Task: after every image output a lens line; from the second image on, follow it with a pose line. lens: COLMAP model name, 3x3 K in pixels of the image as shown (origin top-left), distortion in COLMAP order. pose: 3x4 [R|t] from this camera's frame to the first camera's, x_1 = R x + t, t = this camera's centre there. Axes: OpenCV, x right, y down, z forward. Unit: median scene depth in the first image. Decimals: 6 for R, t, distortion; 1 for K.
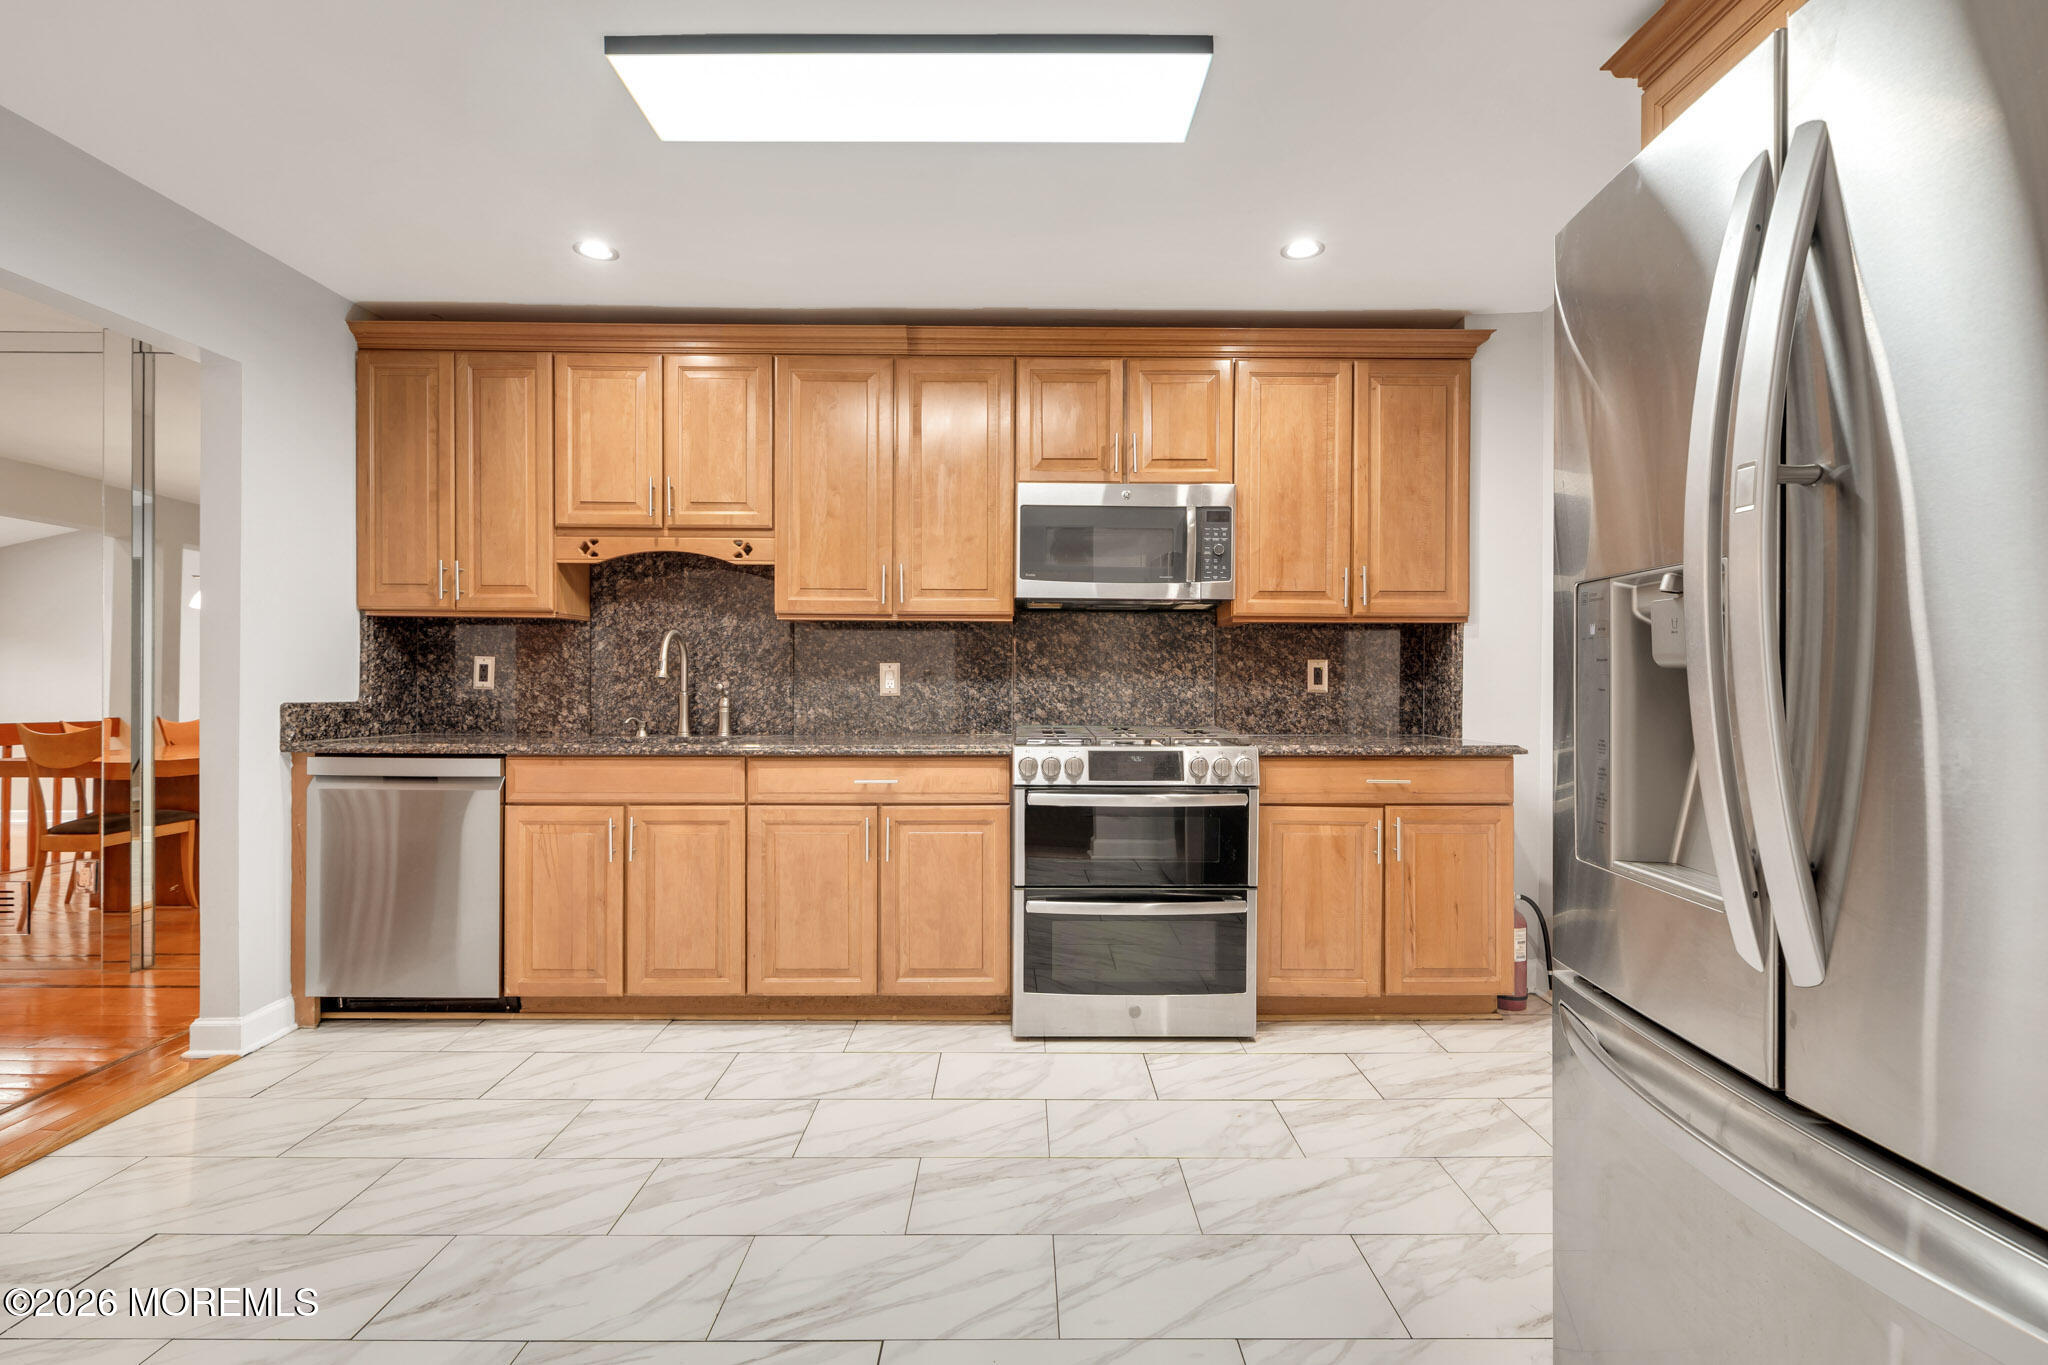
lens RADIAL K [[942.5, 0, 1024.0], [0, 942.5, 682.5], [0, 0, 1]] dist [-0.000605, -0.000138]
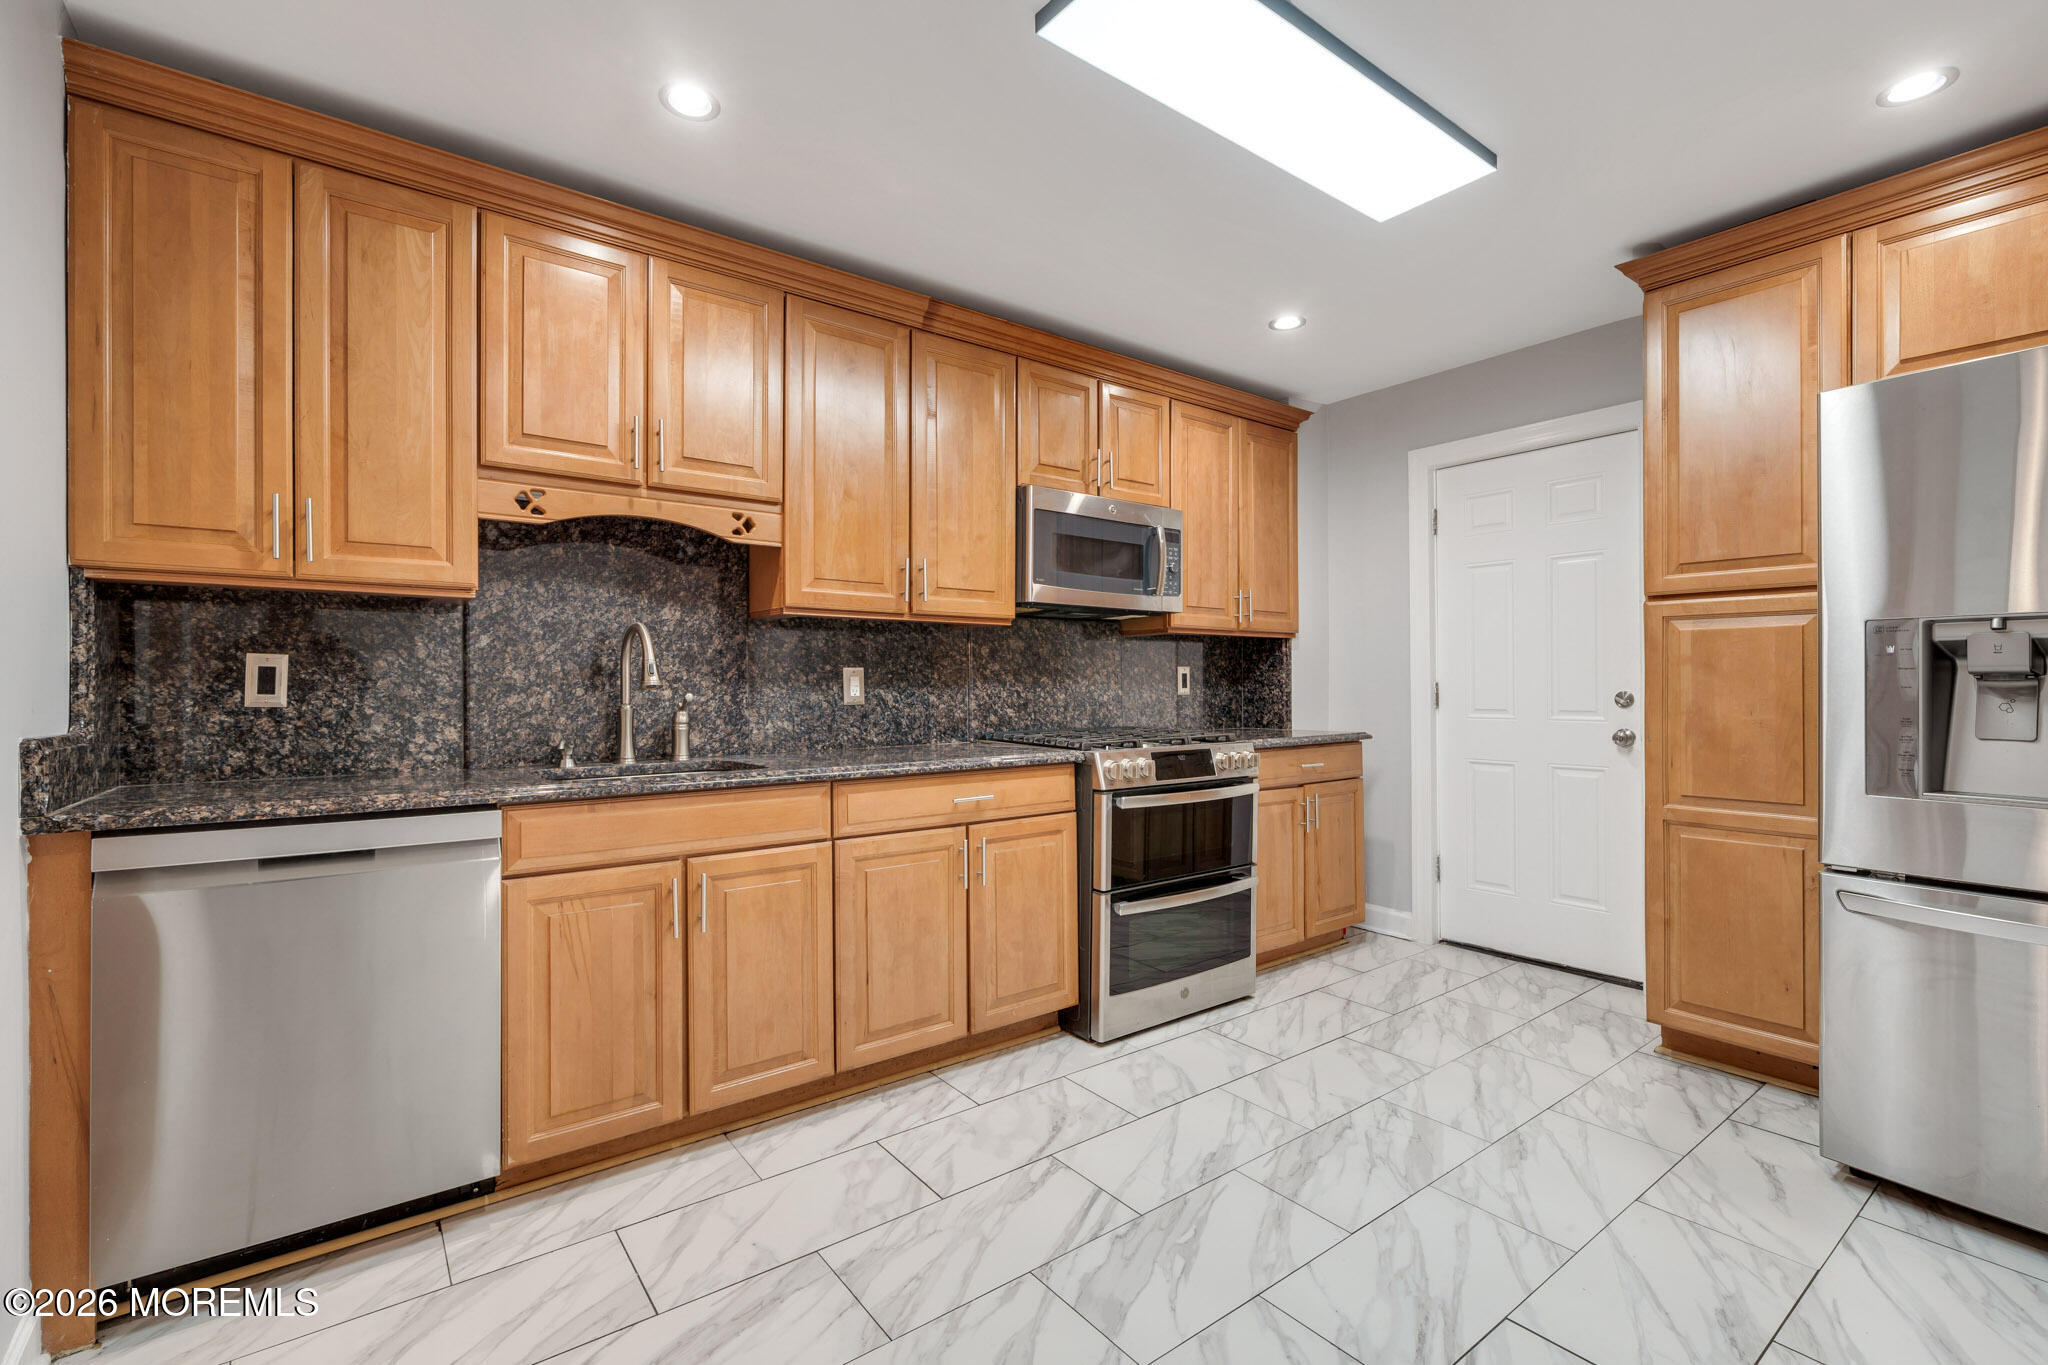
lens RADIAL K [[900.1, 0, 1024.0], [0, 900.1, 682.5], [0, 0, 1]] dist [0.000409, -0.000124]
pose [[0.805943, -0.005099, 0.591972, -0.565988], [0.008715, 0.999957, -0.003253, -0.002795], [-0.591930, 0.007781, 0.805952, 0.246866]]
